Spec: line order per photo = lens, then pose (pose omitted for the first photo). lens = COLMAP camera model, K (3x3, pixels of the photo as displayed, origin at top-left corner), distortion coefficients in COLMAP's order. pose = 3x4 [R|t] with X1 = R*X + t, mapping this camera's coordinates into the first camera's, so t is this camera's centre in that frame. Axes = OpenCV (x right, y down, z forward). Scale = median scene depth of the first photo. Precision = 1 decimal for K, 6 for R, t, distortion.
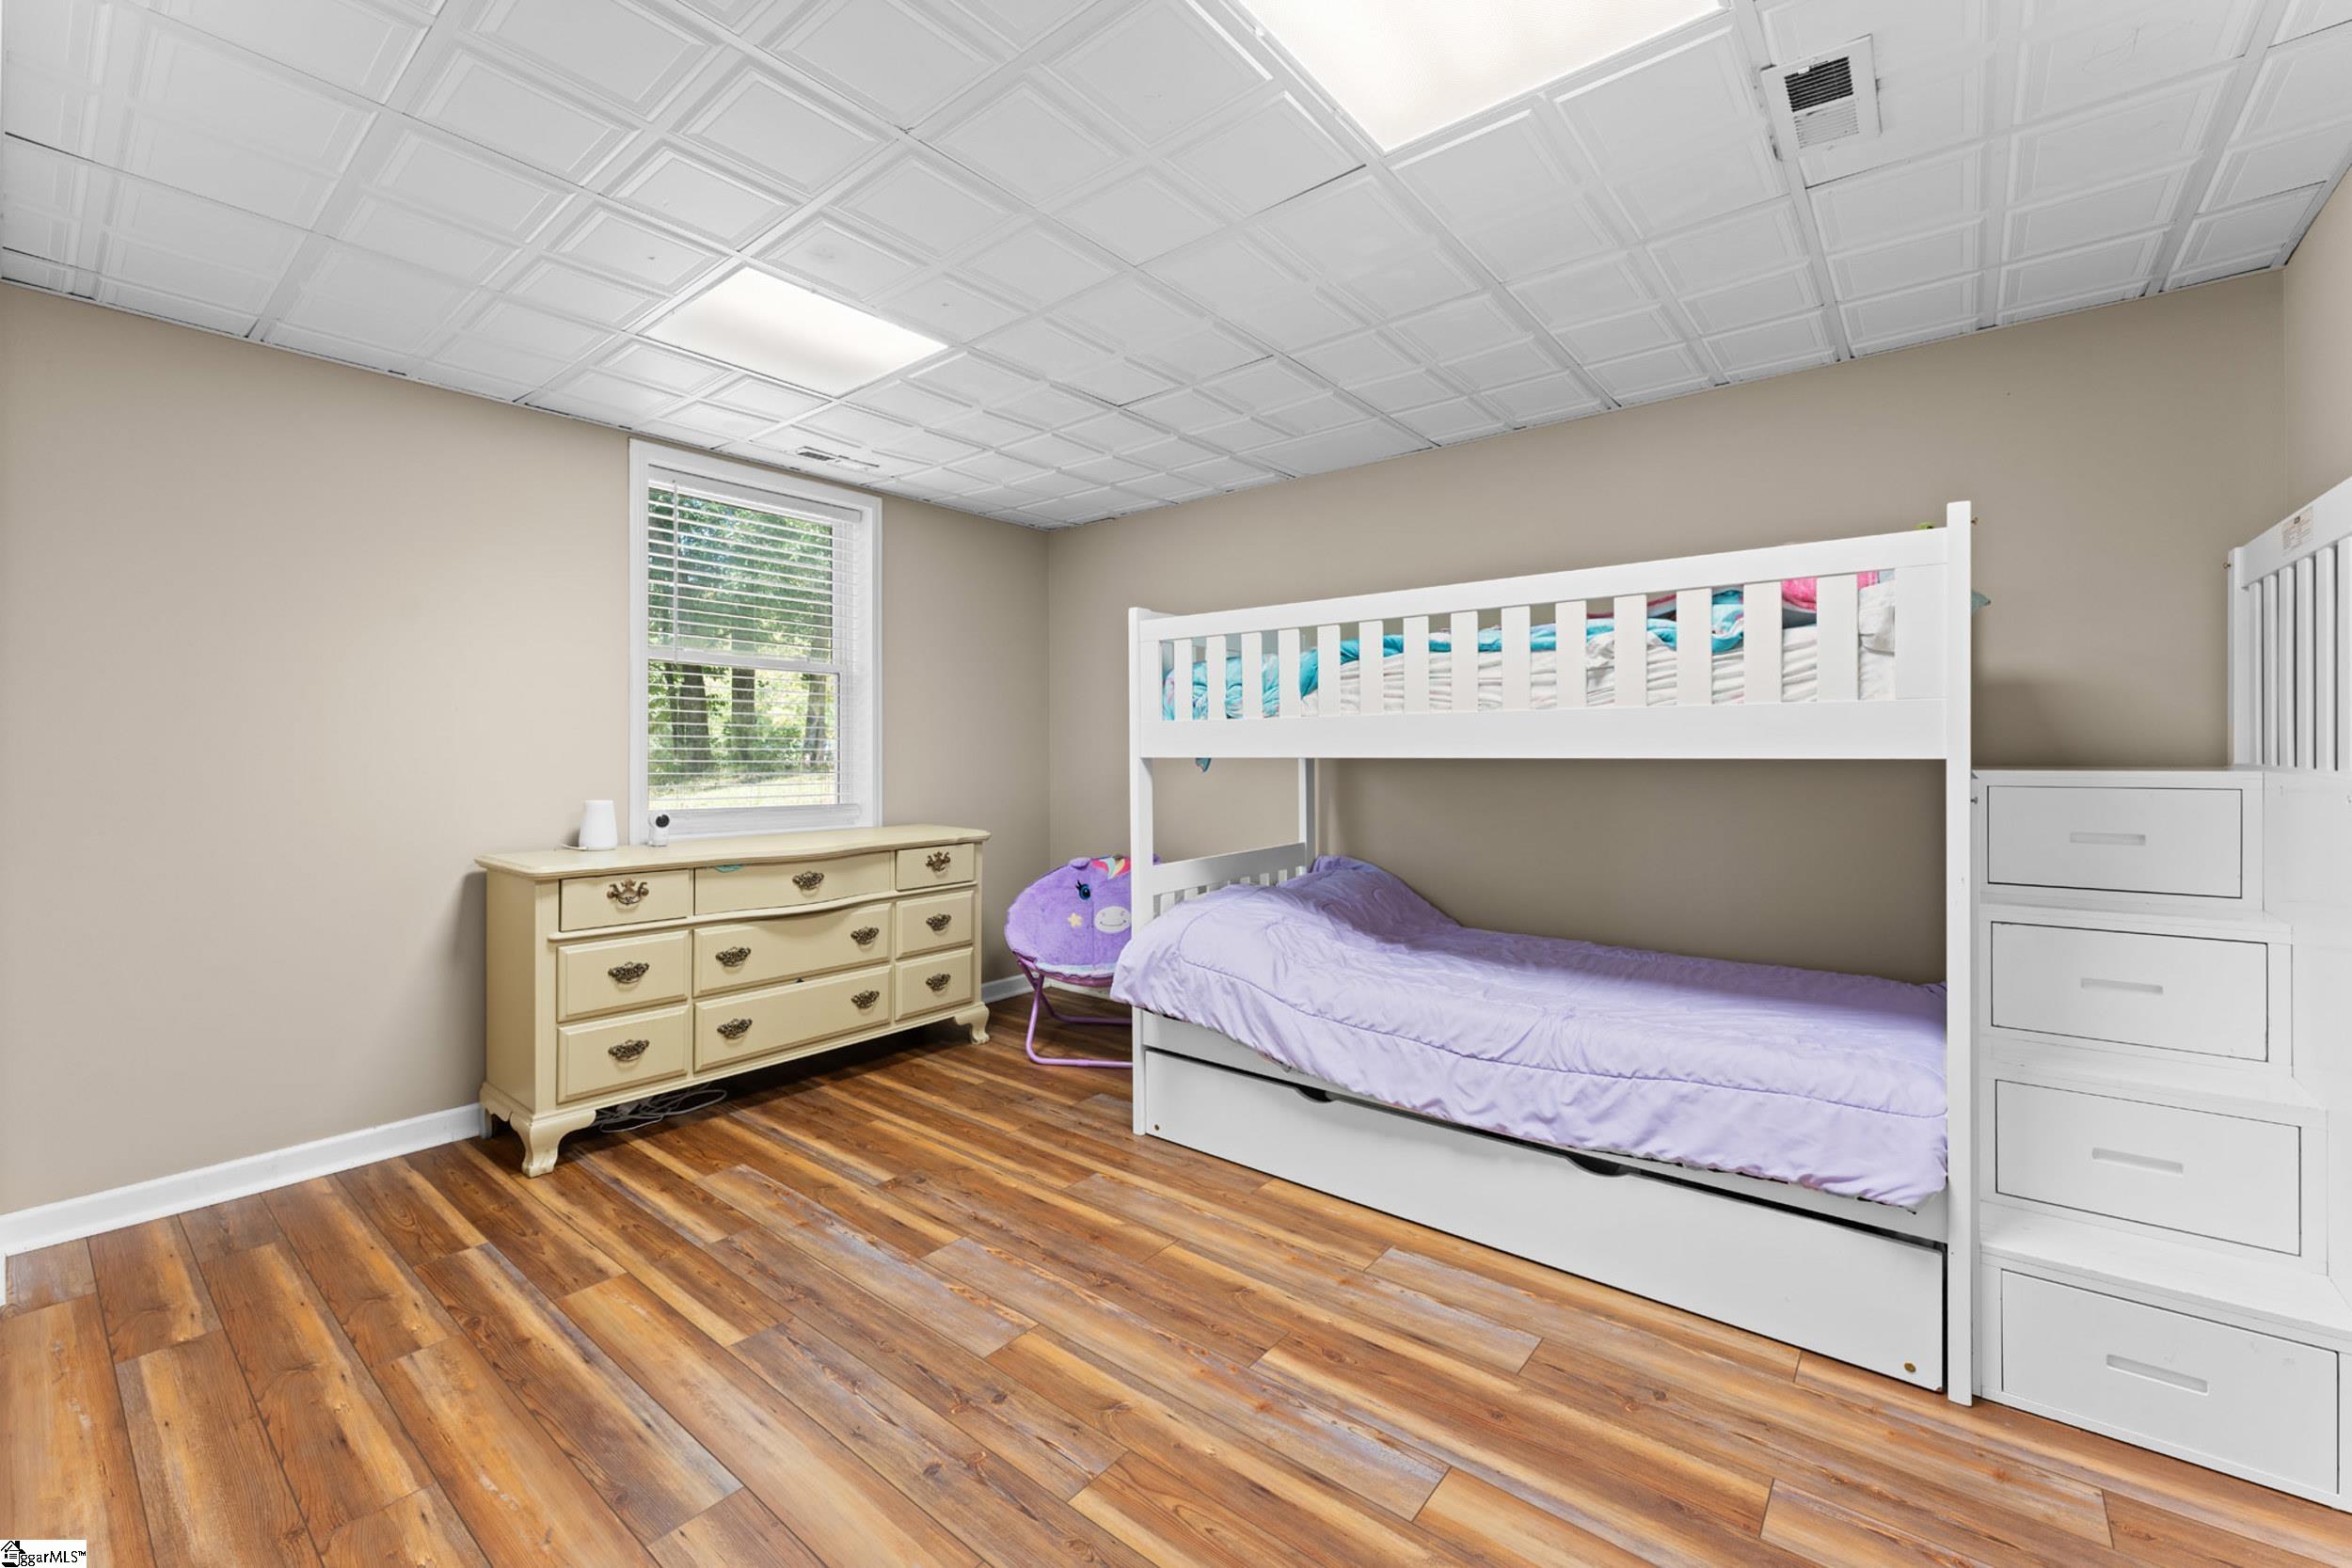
lens RADIAL K [[943.6, 0, 1177.4], [0, 943.6, 768.2], [0, 0, 1]] dist [-0.002685, 0.000242]
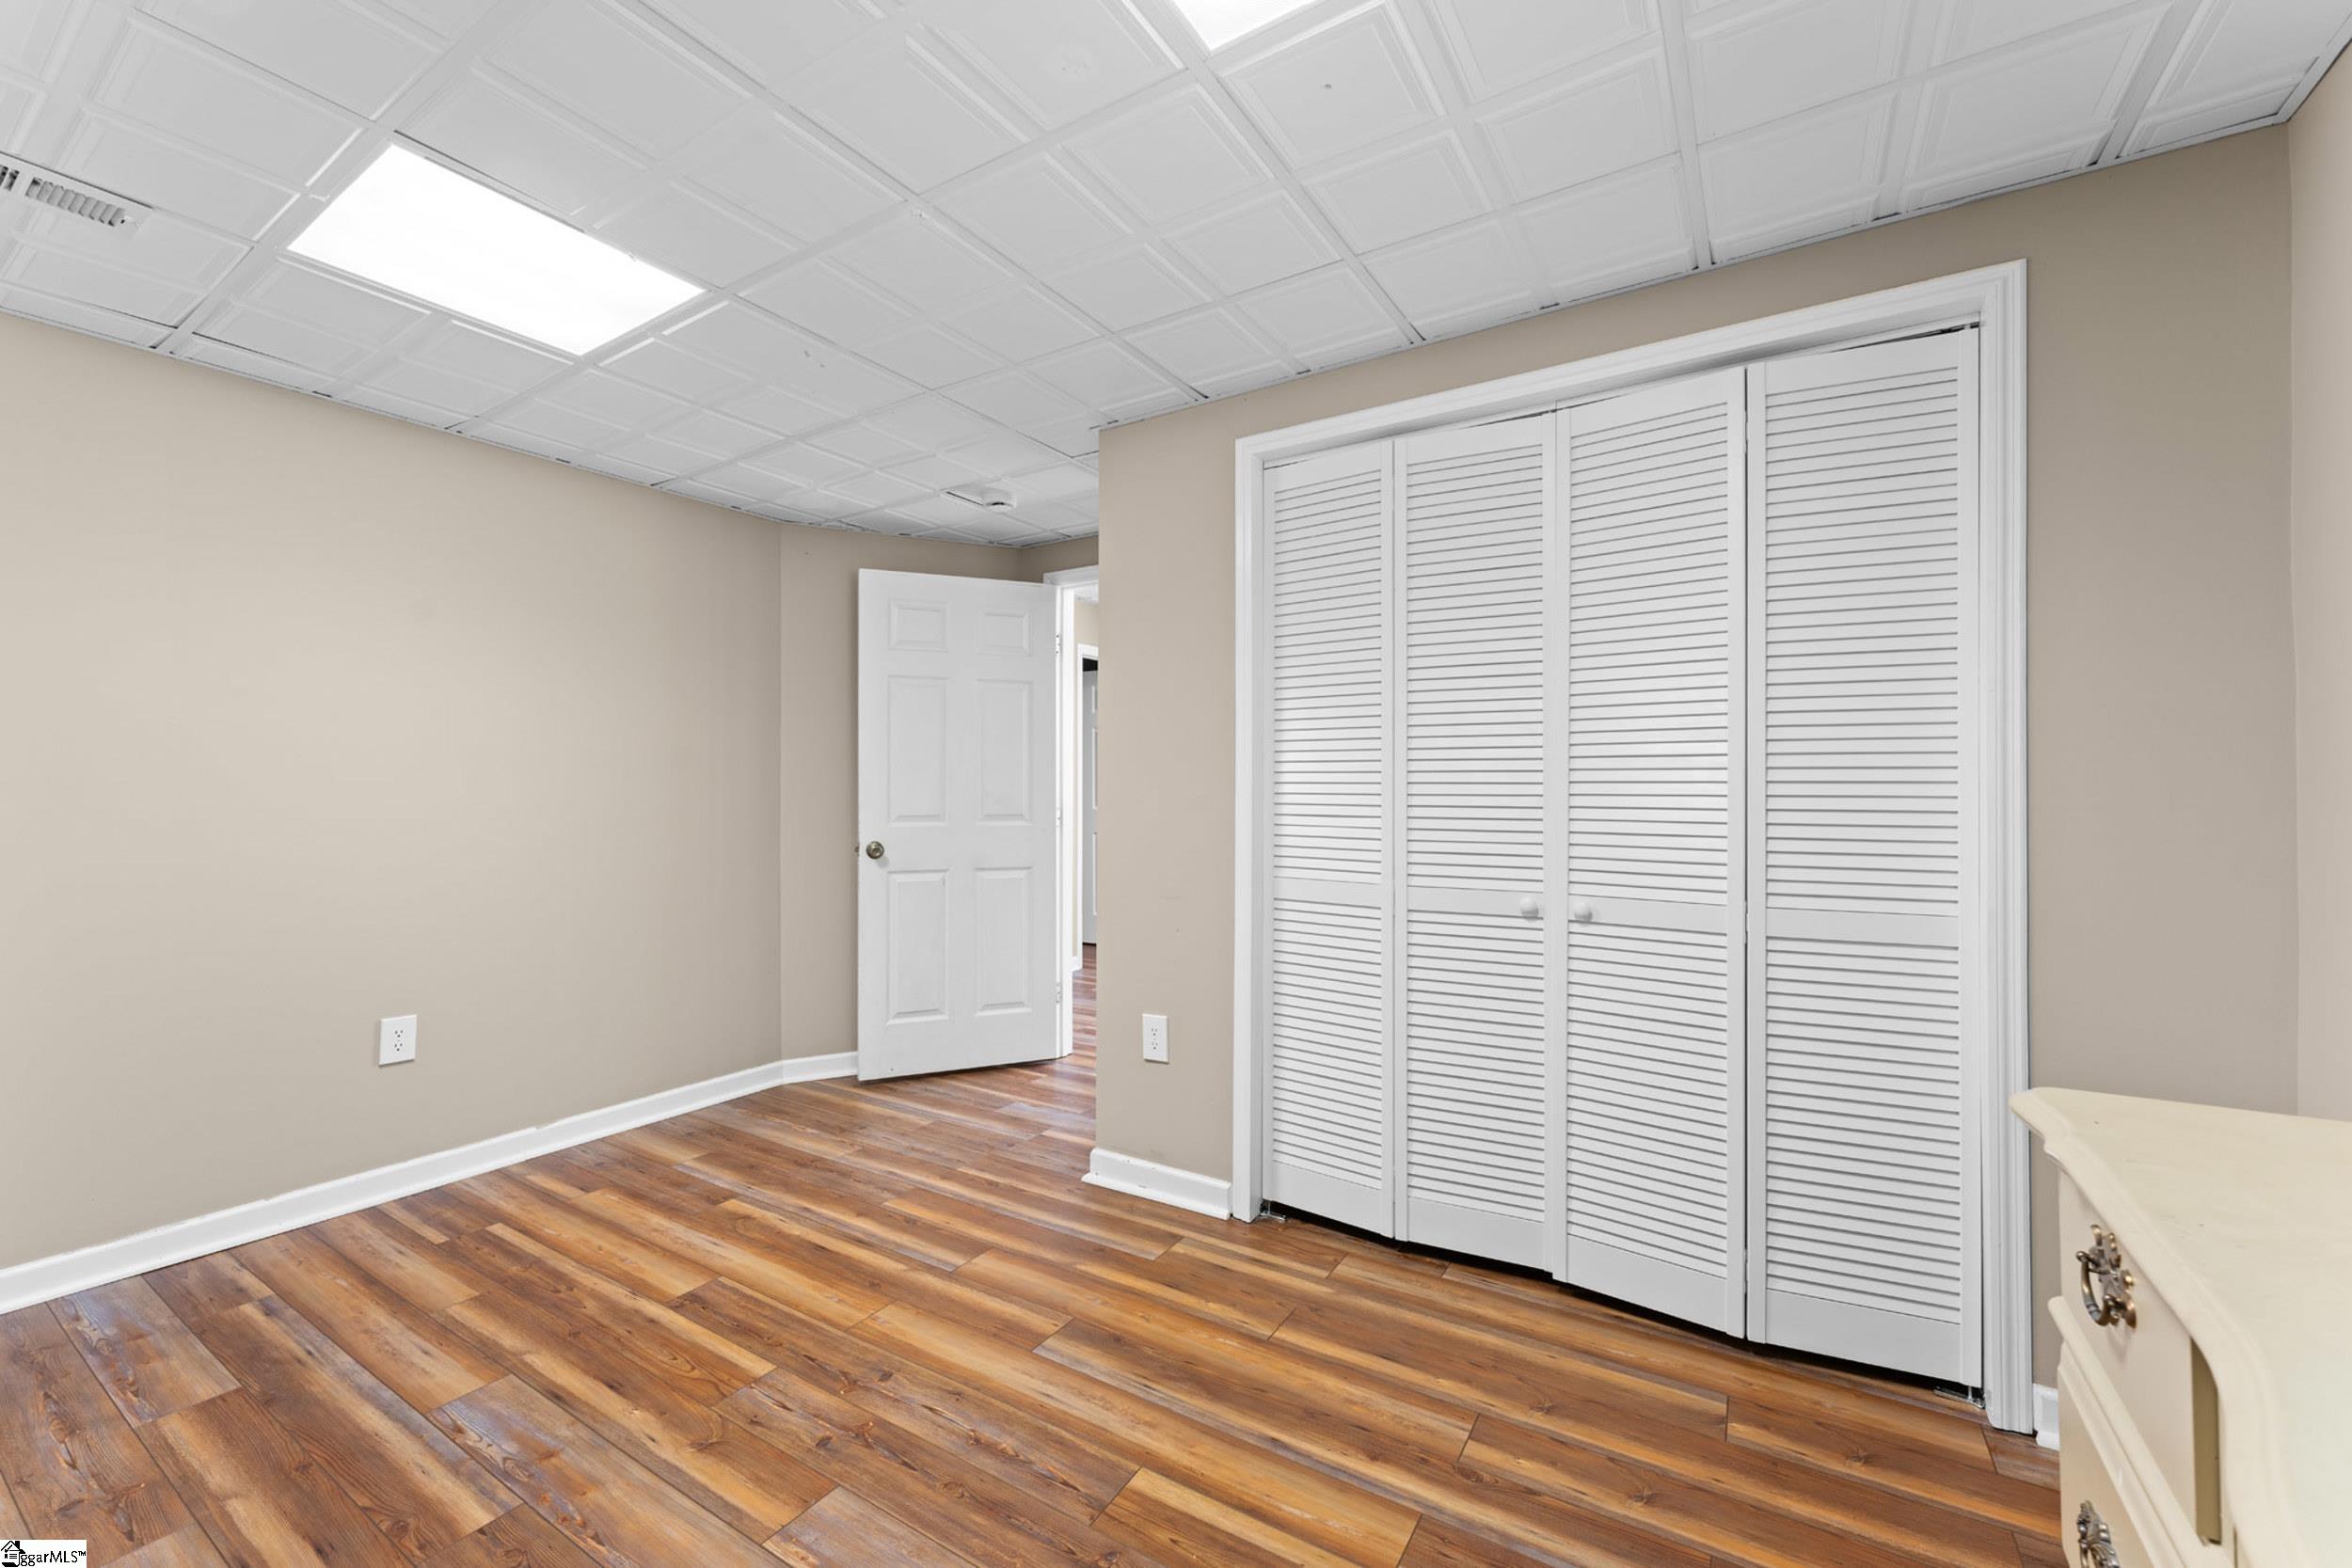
lens RADIAL K [[943.6, 0, 1179.6], [0, 943.6, 784.2], [0, 0, 1]] dist [-0.002685, 0.000242]
pose [[-0.992869, 0.000761, -0.119205, -0.438182], [0.000671, 0.999999, 0.000794, -0.028125], [0.119205, 0.000709, -0.992869, 2.007326]]
